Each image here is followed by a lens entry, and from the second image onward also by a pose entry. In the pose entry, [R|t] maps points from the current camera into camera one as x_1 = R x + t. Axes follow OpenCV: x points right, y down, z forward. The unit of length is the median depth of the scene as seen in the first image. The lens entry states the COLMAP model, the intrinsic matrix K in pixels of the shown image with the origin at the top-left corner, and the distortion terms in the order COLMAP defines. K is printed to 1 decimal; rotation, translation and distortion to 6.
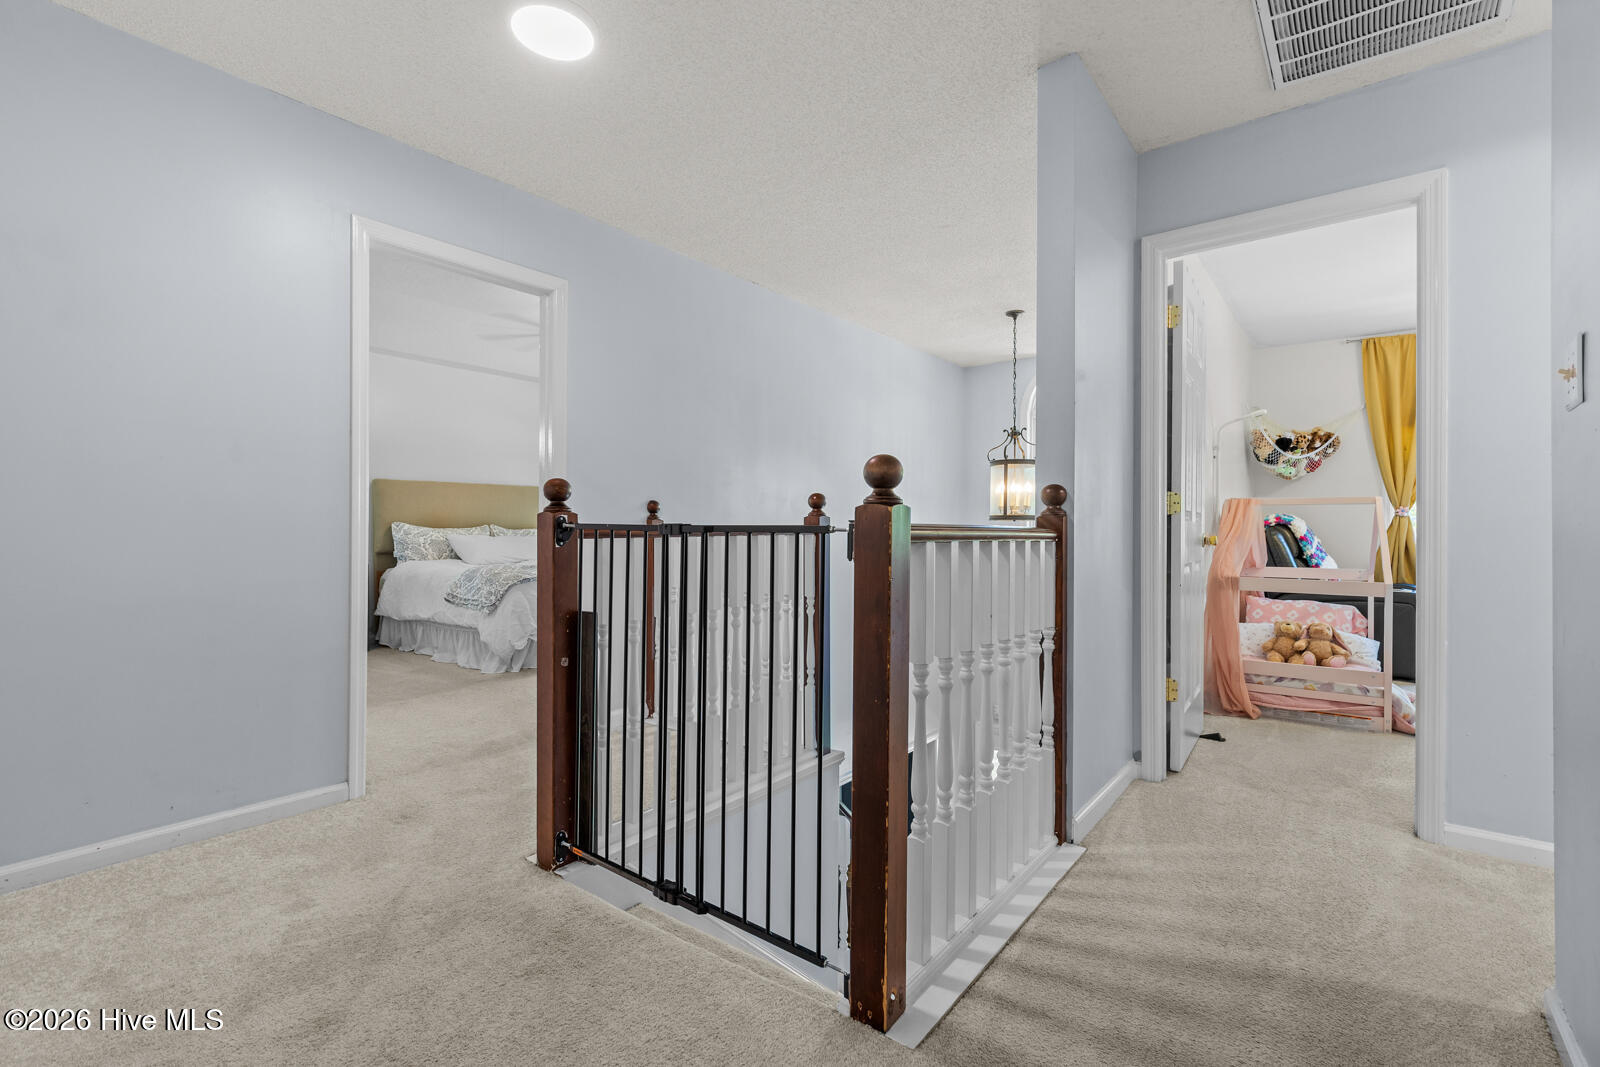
lens RADIAL K [[736.0, 0, 806.5], [0, 736.0, 528.0], [0, 0, 1]] dist [0.003208, -0.002034]
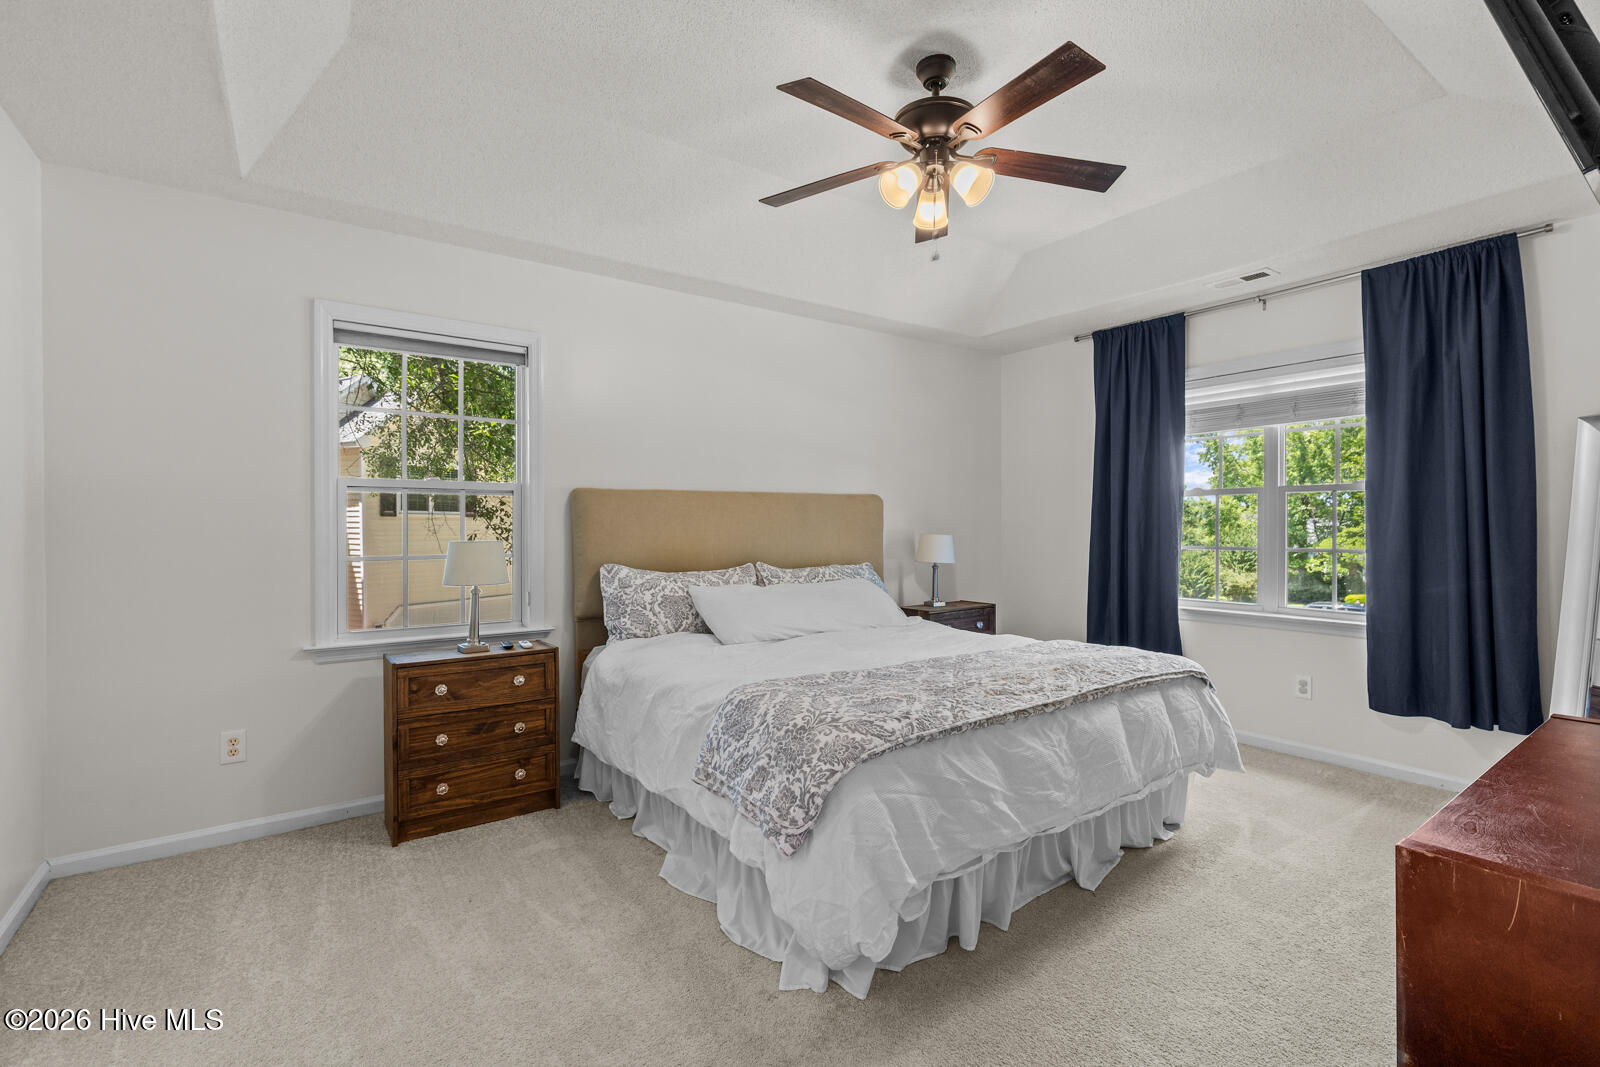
lens RADIAL K [[736.0, 0, 800.6], [0, 736.0, 527.5], [0, 0, 1]] dist [0.003208, -0.002034]
pose [[0.953724, -0.000359, -0.300683, -0.244734], [0.004981, 0.999881, 0.014606, -0.044540], [0.300641, -0.015428, 0.953612, 0.505177]]
